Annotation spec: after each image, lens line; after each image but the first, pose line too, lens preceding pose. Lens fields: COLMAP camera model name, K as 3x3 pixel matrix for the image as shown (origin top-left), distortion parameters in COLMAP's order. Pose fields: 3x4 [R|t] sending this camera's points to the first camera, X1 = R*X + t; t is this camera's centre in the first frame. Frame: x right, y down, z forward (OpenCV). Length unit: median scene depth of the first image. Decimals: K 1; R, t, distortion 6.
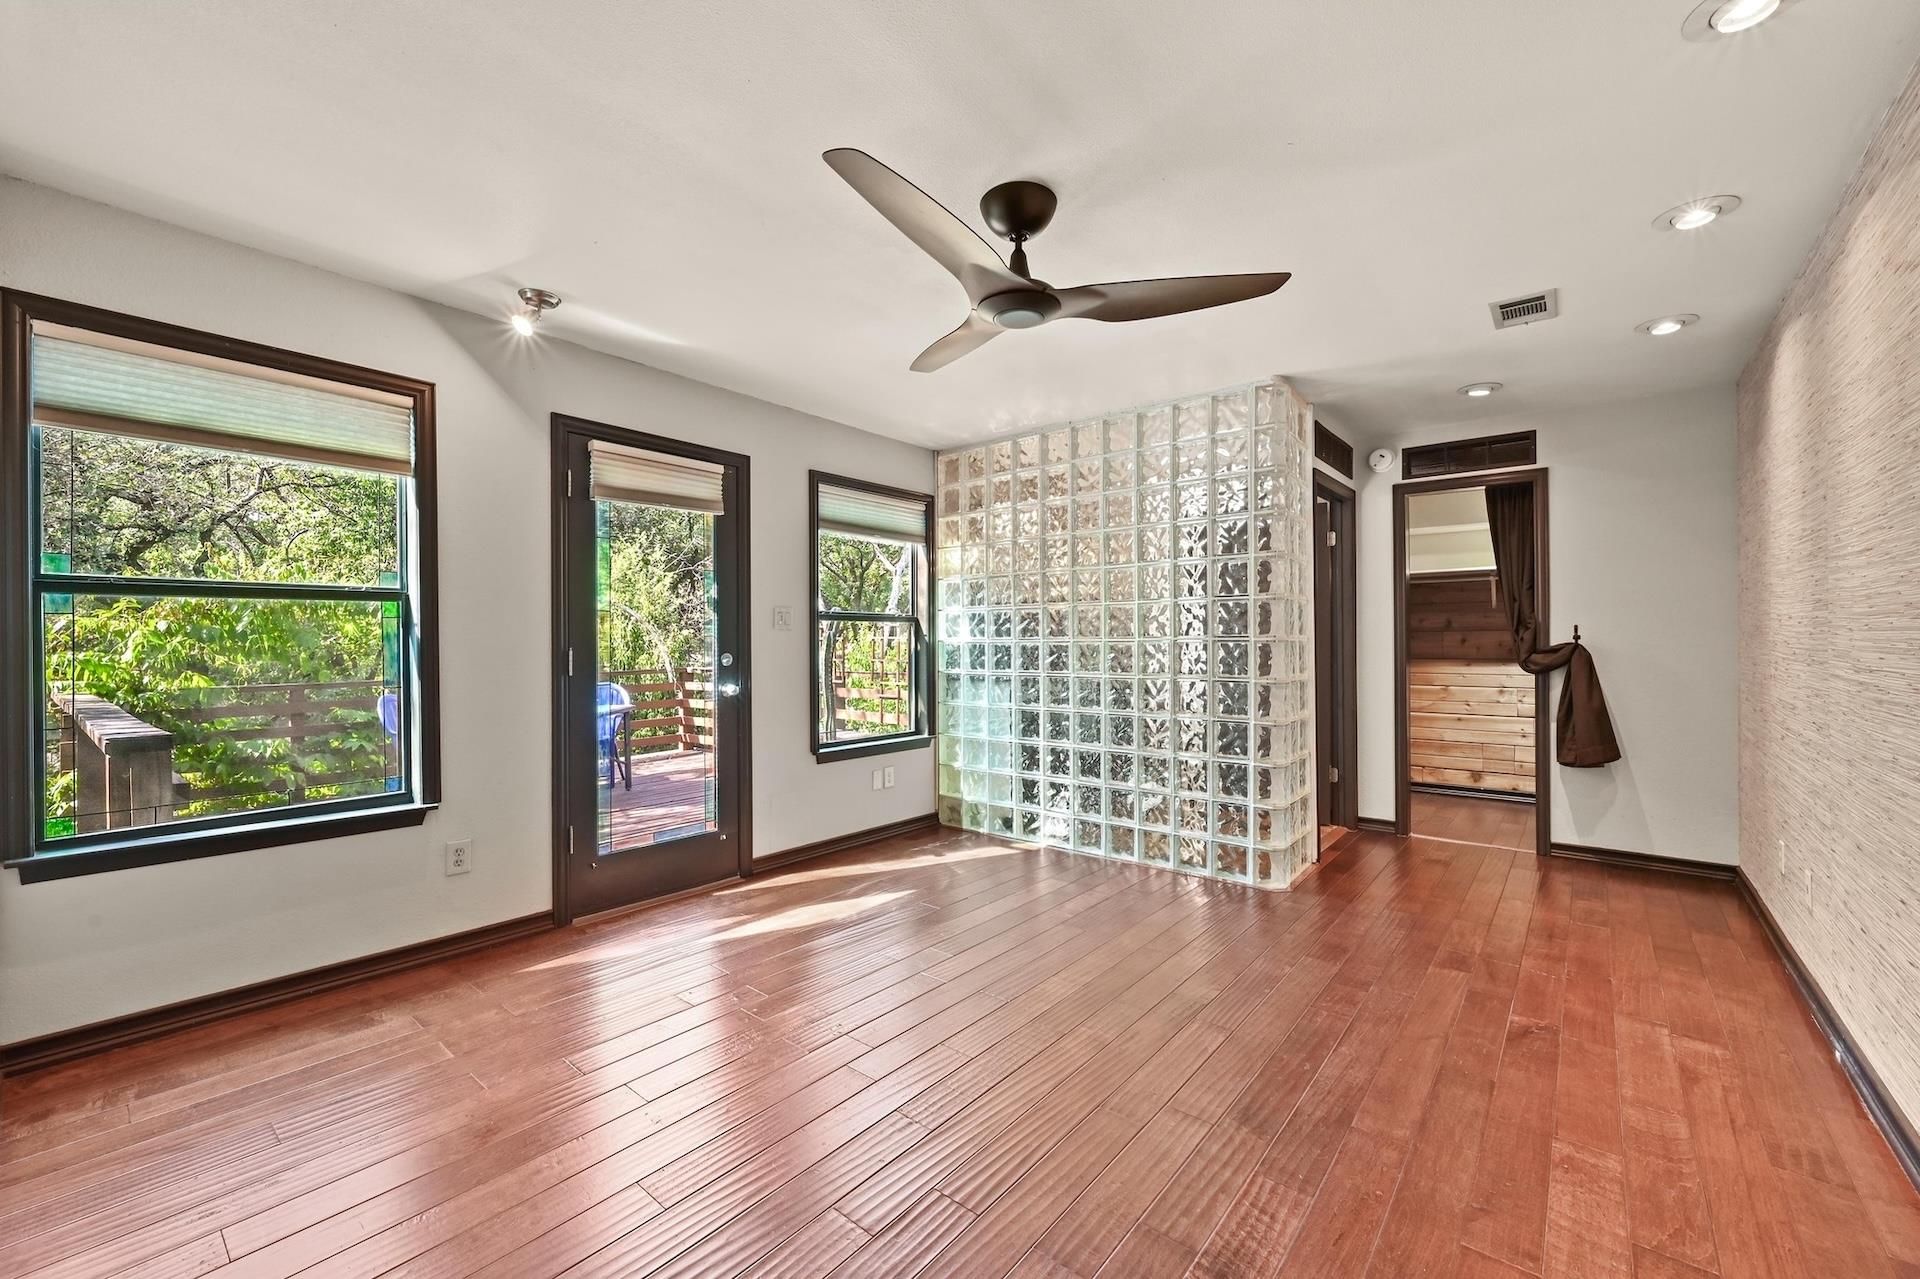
lens RADIAL K [[761.7, 0, 968.1], [0, 761.7, 637.4], [0, 0, 1]] dist [-0.001378, -0.000146]
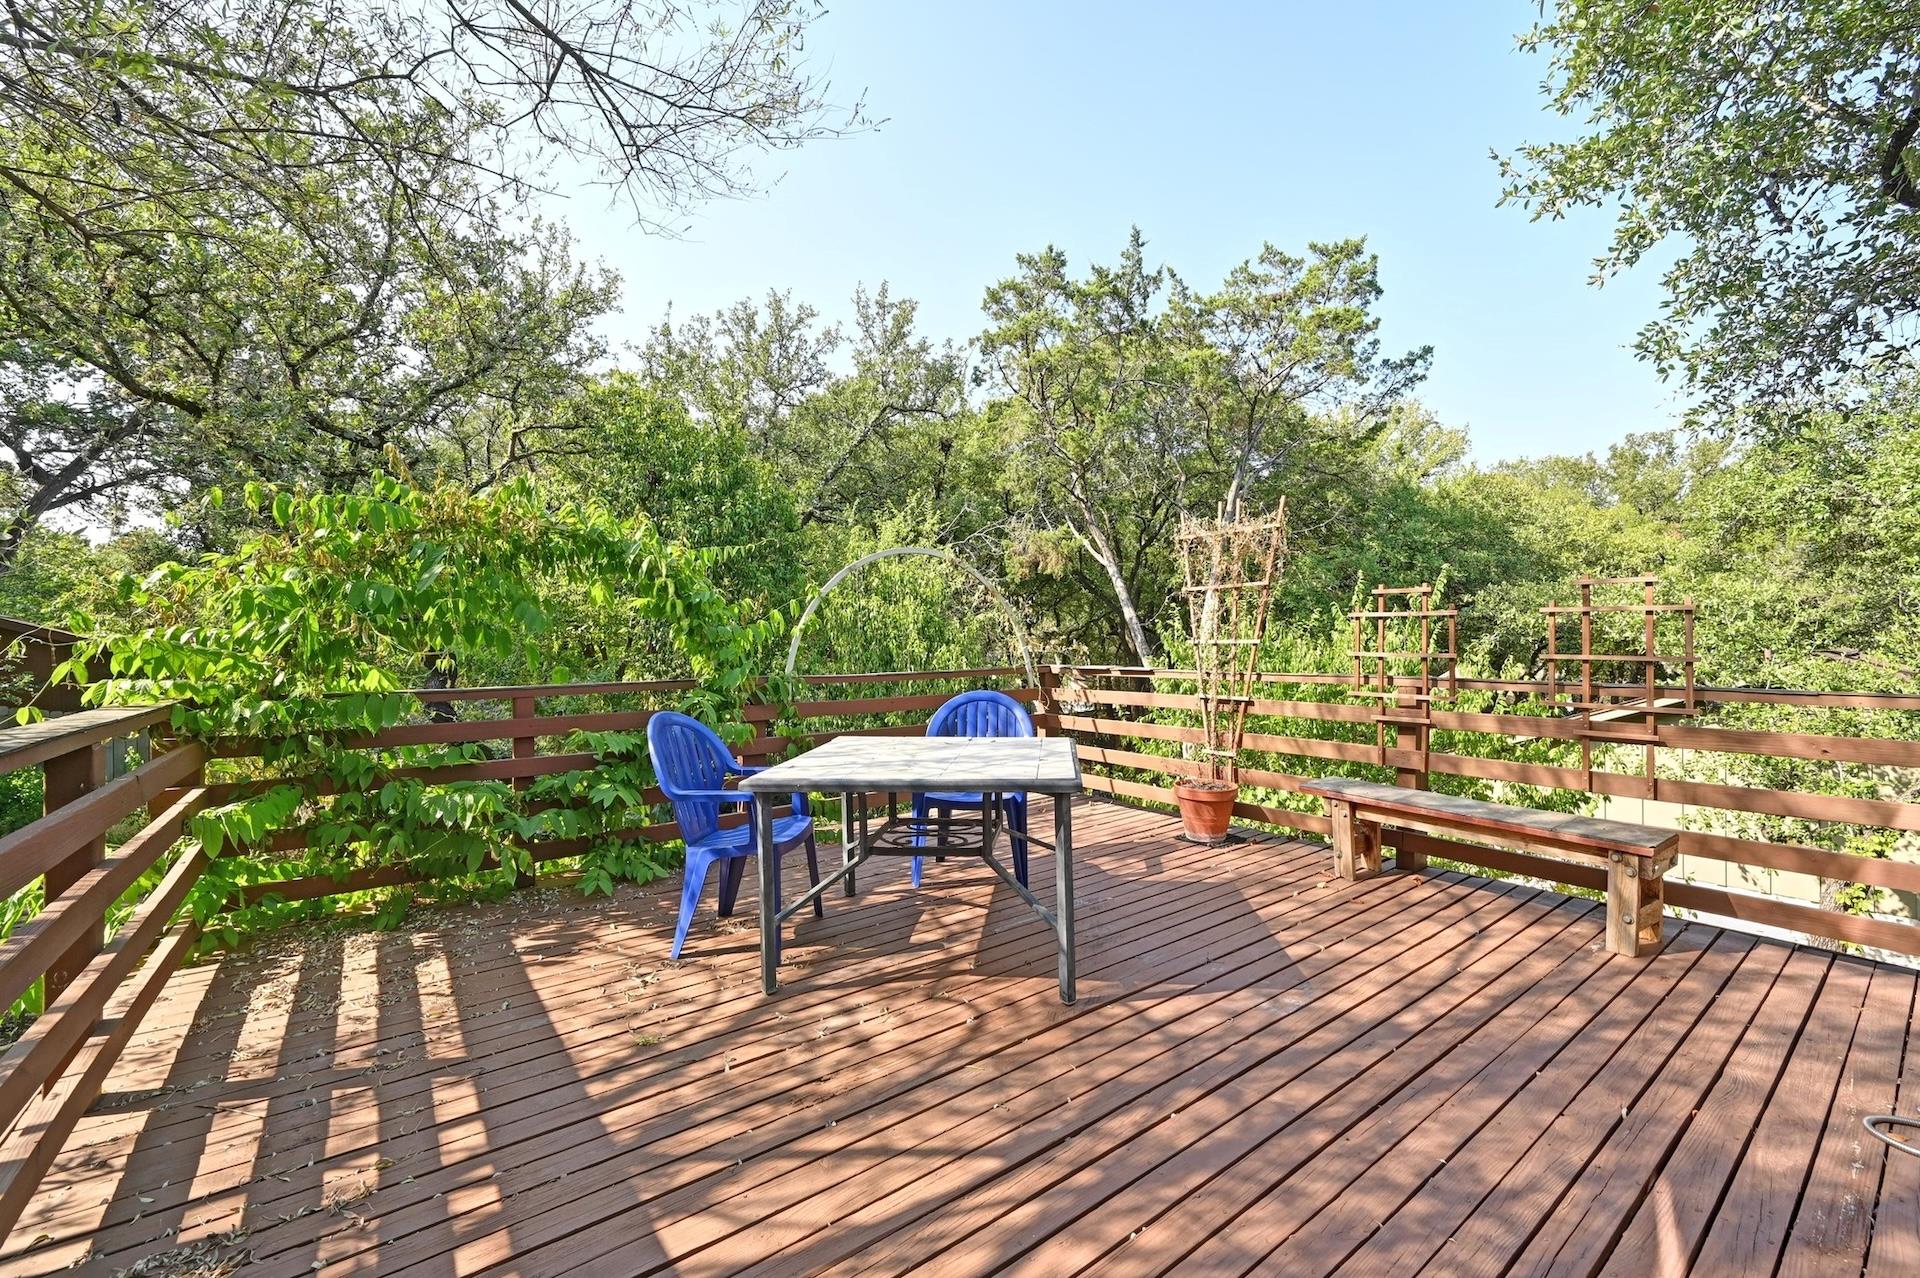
lens RADIAL K [[761.7, 0, 968.1], [0, 761.7, 636.9], [0, 0, 1]] dist [-0.001378, -0.000146]
pose [[0.973405, 0.005936, -0.229014, -0.340272], [-0.005493, 0.999982, 0.002571, 0.015830], [0.229025, -0.001245, 0.973420, 0.417374]]
